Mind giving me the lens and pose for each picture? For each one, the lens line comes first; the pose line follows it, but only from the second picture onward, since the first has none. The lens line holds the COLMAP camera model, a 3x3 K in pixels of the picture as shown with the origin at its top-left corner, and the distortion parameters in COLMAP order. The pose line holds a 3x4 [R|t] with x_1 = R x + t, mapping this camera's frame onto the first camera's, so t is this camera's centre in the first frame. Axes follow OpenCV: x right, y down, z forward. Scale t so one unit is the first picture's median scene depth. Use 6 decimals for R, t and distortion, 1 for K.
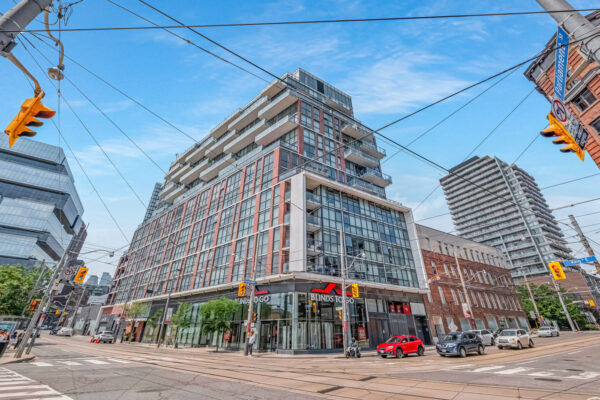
lens RADIAL K [[247.5, 0, 300.0], [0, 247.5, 200.0], [0, 0, 1]] dist [-0.001027, -0.000183]
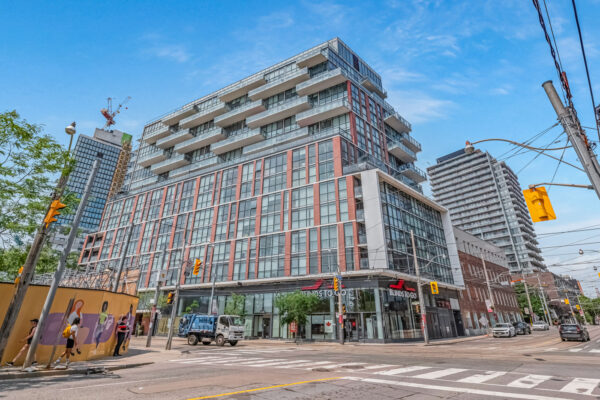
lens RADIAL K [[296.2, 0, 300.0], [0, 296.2, 200.0], [0, 0, 1]] dist [0.018852, 0.000101]
pose [[0.979923, 0.078110, 0.183438, -0.335620], [-0.094691, 0.992004, 0.083431, -0.041228], [-0.175455, -0.099126, 0.979484, -0.083654]]
